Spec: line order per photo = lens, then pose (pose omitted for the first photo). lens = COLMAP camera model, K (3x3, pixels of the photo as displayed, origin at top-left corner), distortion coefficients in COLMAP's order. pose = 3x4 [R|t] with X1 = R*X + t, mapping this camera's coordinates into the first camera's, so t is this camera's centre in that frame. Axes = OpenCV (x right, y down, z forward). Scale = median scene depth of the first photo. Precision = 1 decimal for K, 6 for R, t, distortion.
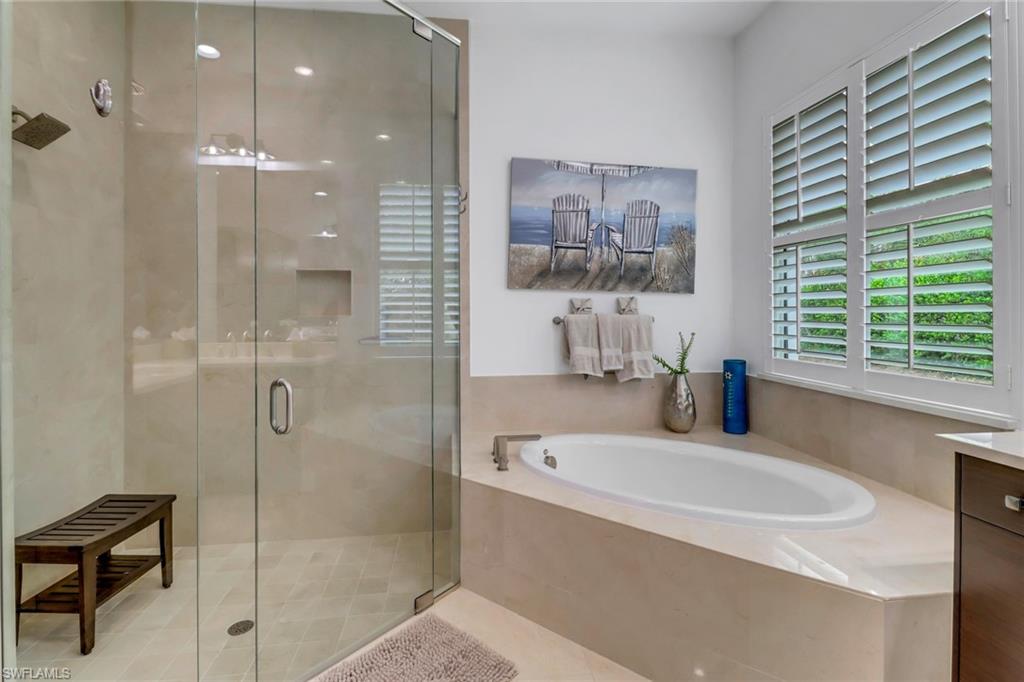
lens RADIAL K [[485.2, 0, 511.1], [0, 485.2, 309.9], [0, 0, 1]] dist [0.001015, -0.000161]
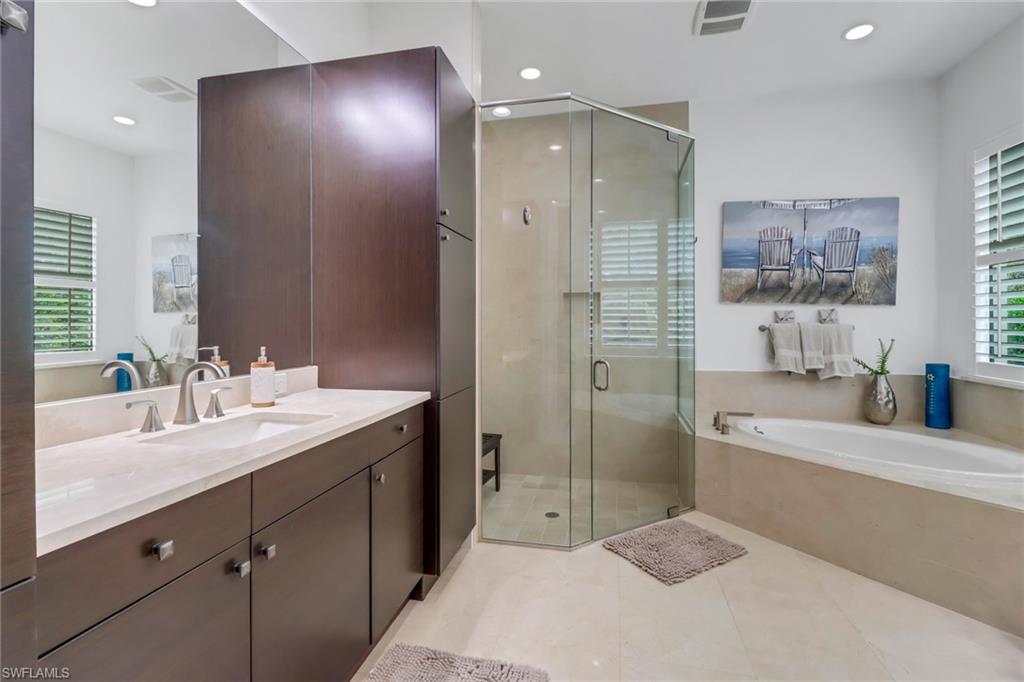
lens RADIAL K [[476.4, 0, 509.4], [0, 476.4, 320.3], [0, 0, 1]] dist [-0.003468, -0.000677]
pose [[0.939919, 0.000423, -0.341397, -0.101262], [0.000916, 0.999993, 0.003759, -0.003918], [0.341396, -0.003846, 0.939912, -0.379979]]
